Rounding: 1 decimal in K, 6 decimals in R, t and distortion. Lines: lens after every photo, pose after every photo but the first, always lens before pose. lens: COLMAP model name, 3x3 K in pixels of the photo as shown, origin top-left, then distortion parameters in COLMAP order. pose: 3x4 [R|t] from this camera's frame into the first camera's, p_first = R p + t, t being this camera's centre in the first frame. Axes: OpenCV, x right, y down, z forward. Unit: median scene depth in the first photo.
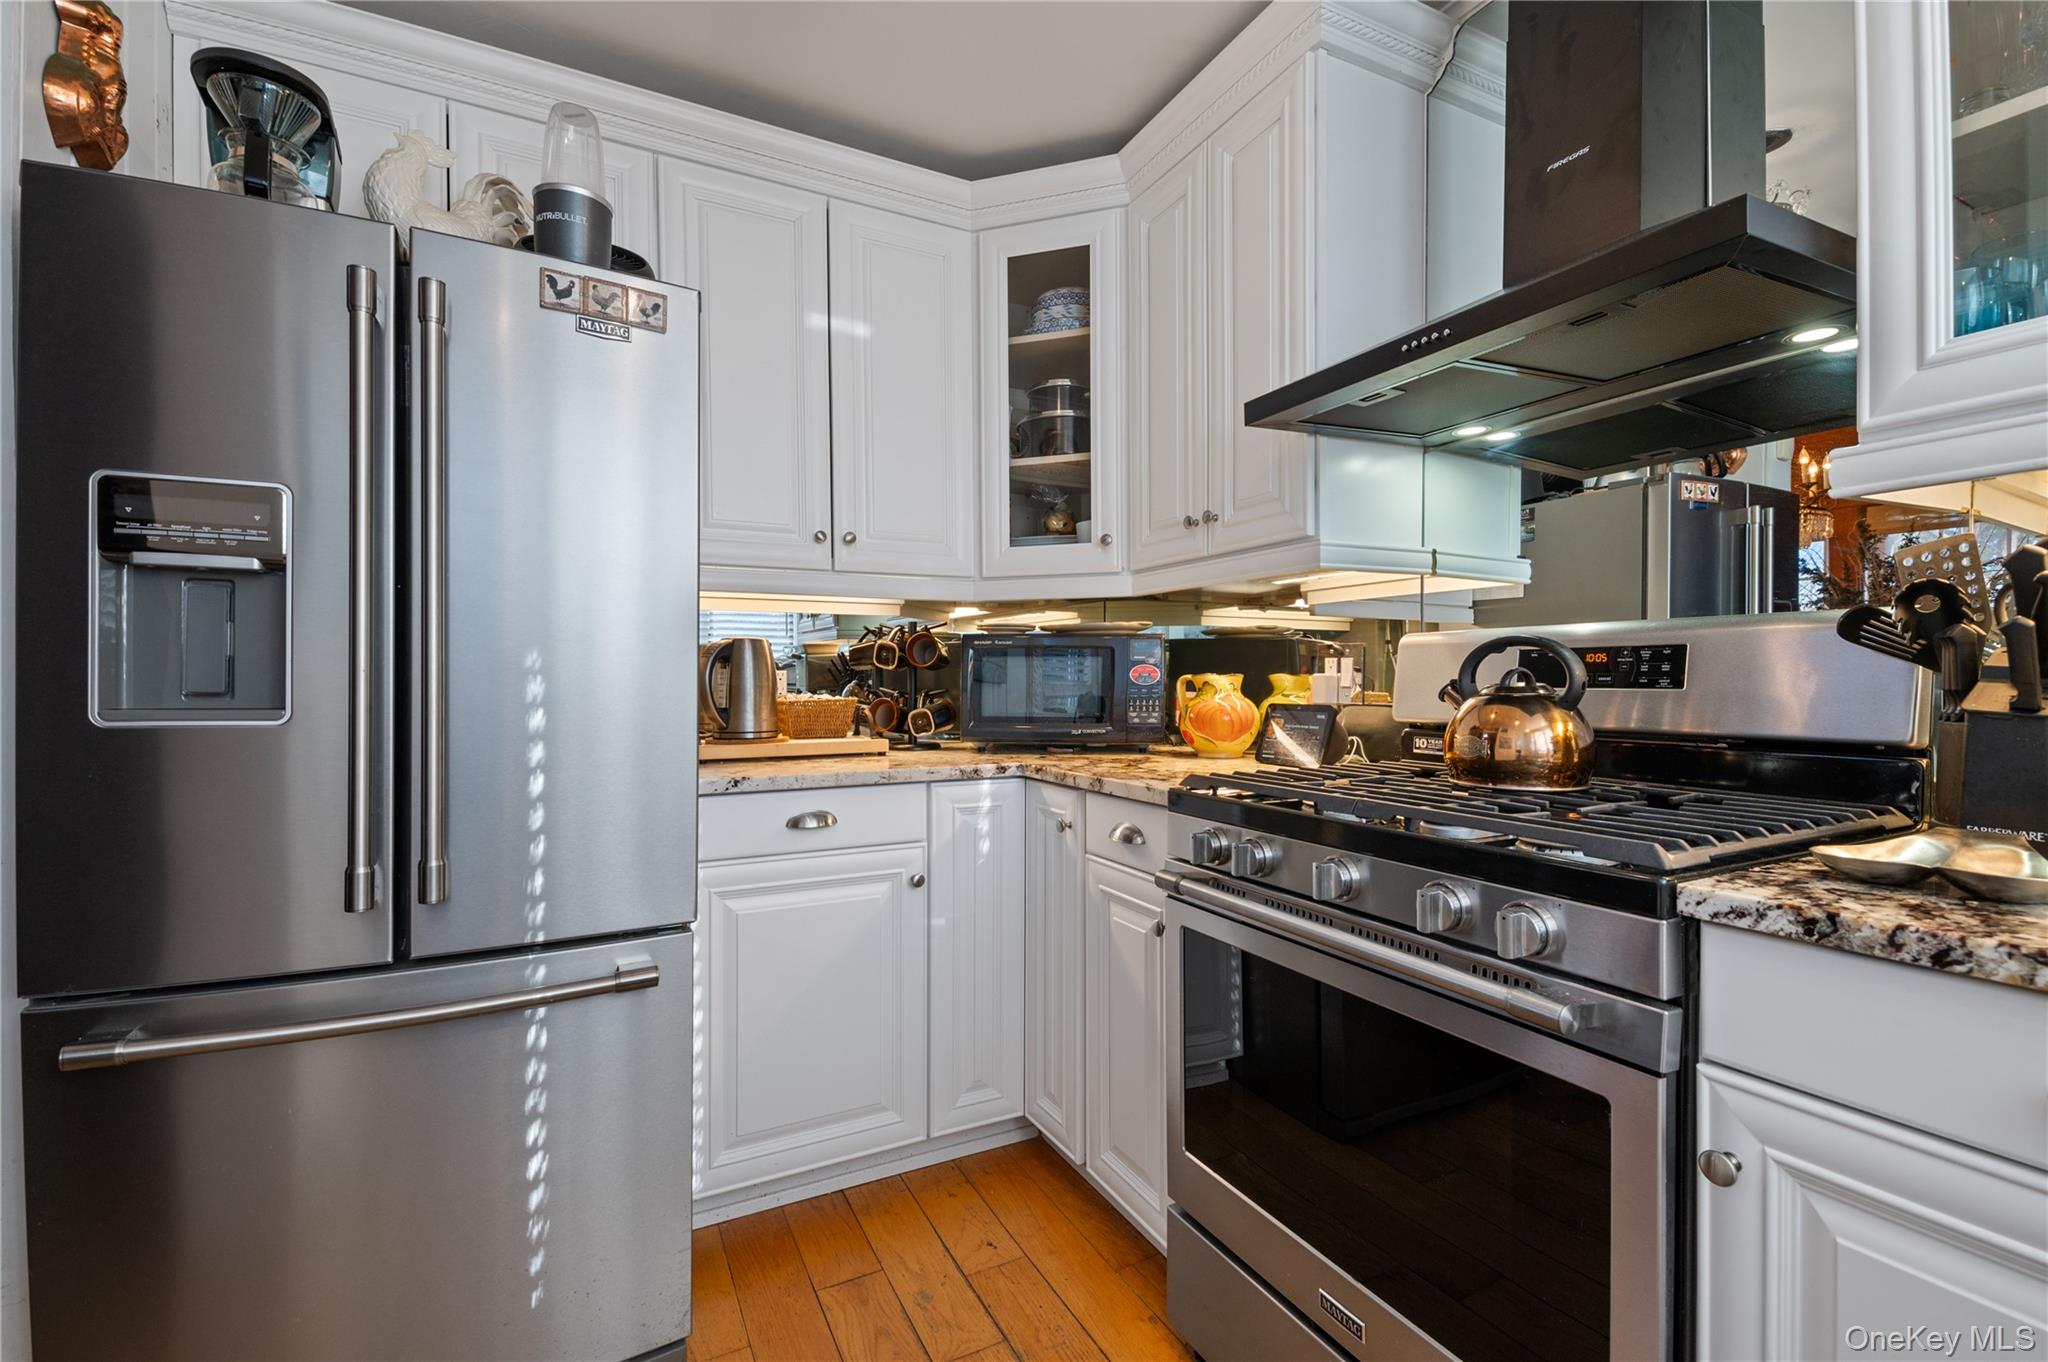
lens RADIAL K [[878.5, 0, 1020.4], [0, 878.5, 686.4], [0, 0, 1]] dist [0.015859, -0.011074]
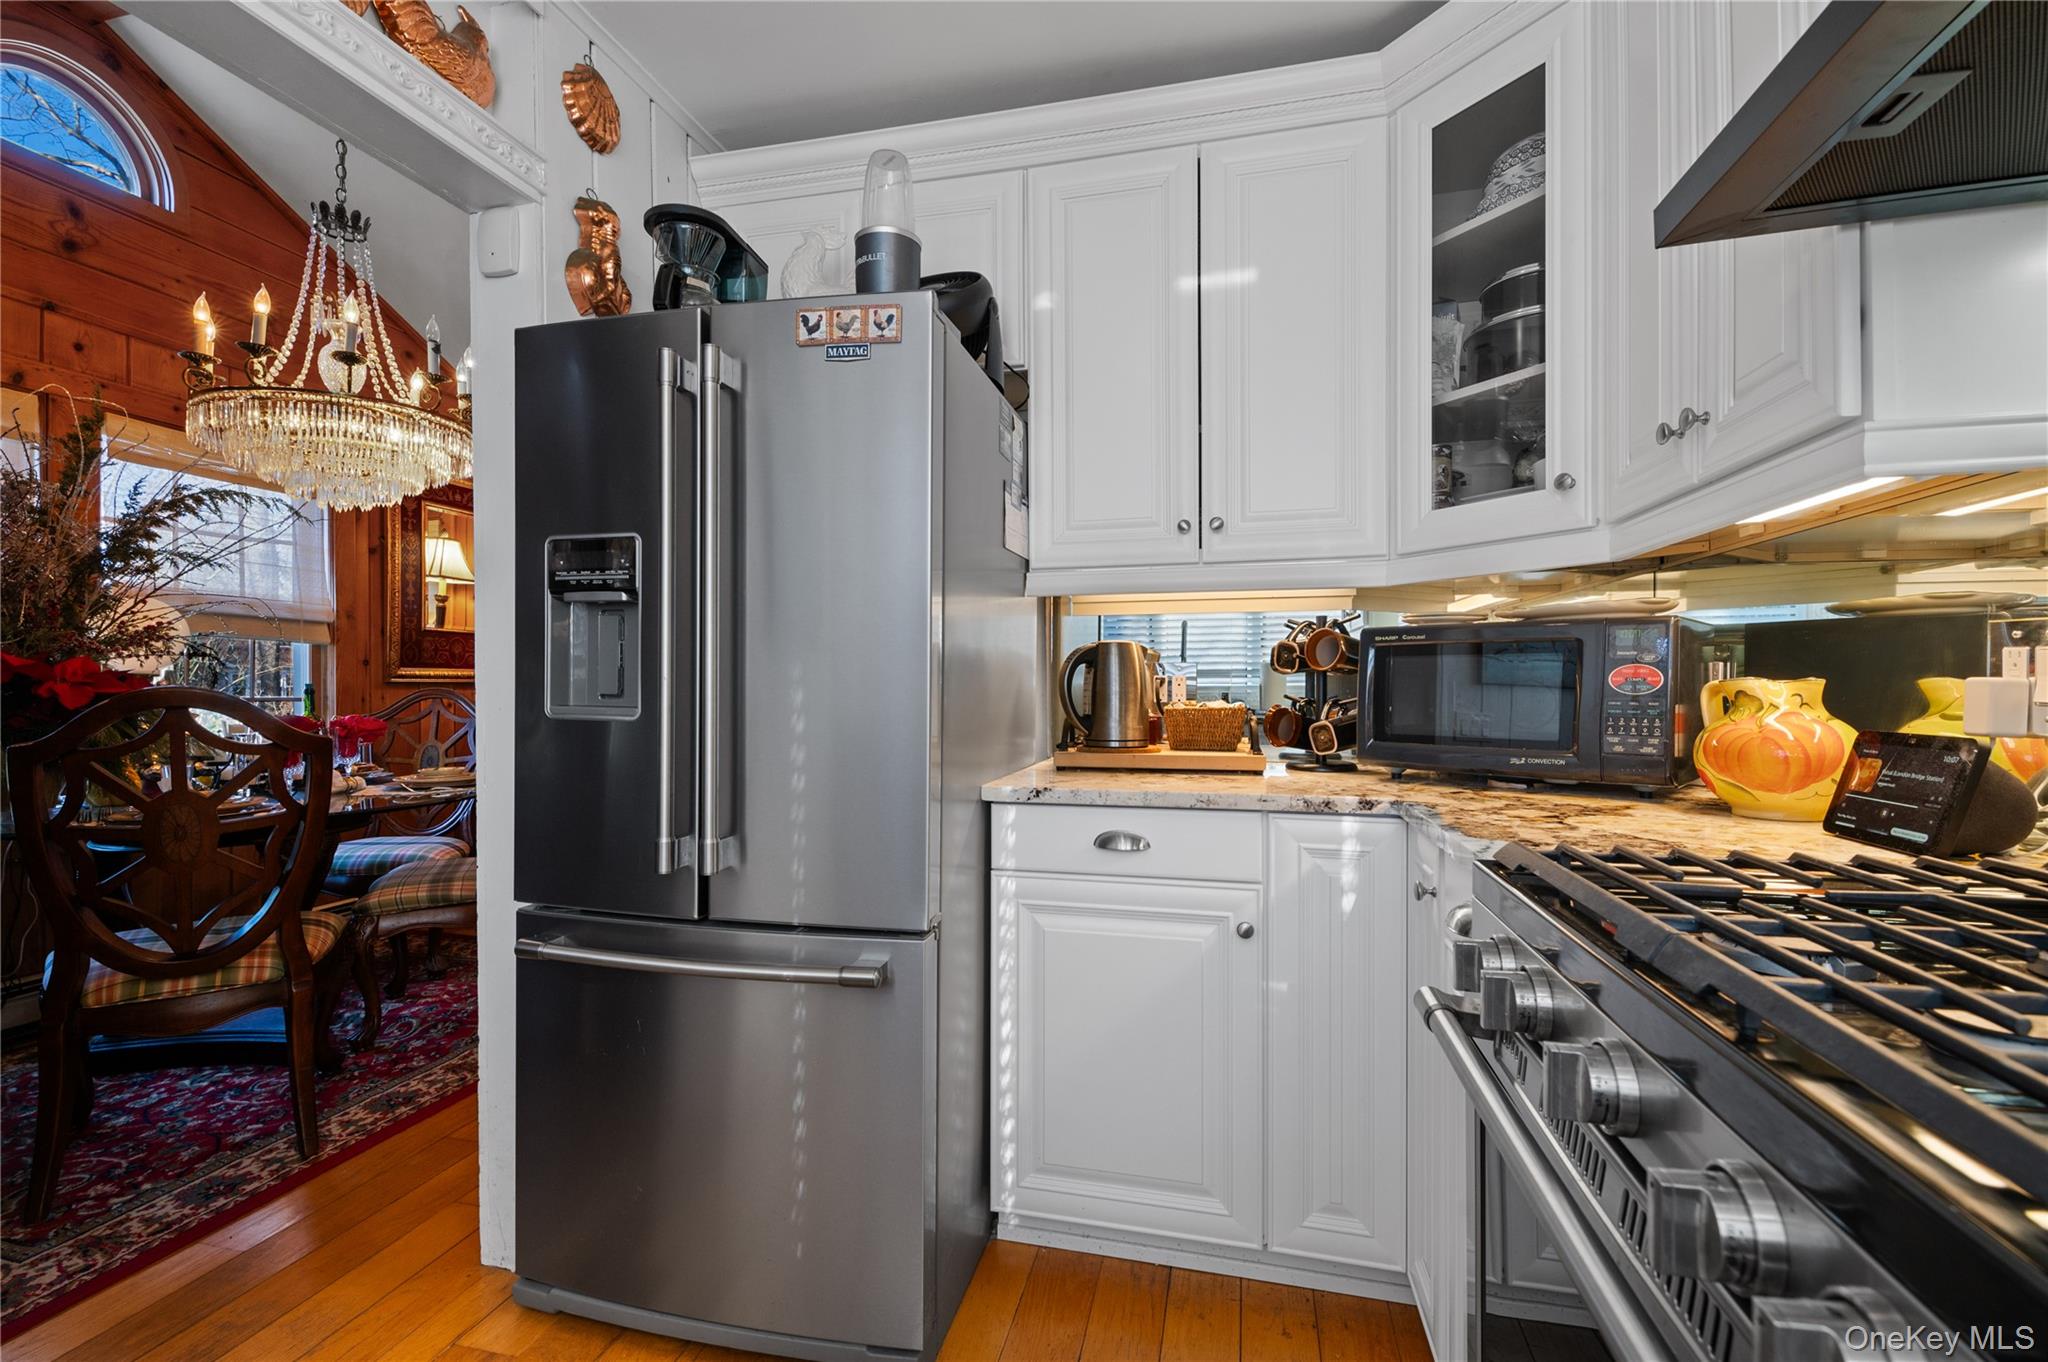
lens RADIAL K [[878.5, 0, 1027.1], [0, 878.5, 687.4], [0, 0, 1]] dist [0.015859, -0.011074]
pose [[0.758740, 0.004958, -0.651375, 0.249284], [-0.007060, 0.999975, -0.000613, -0.004223], [0.651355, 0.005064, 0.758756, 0.228613]]
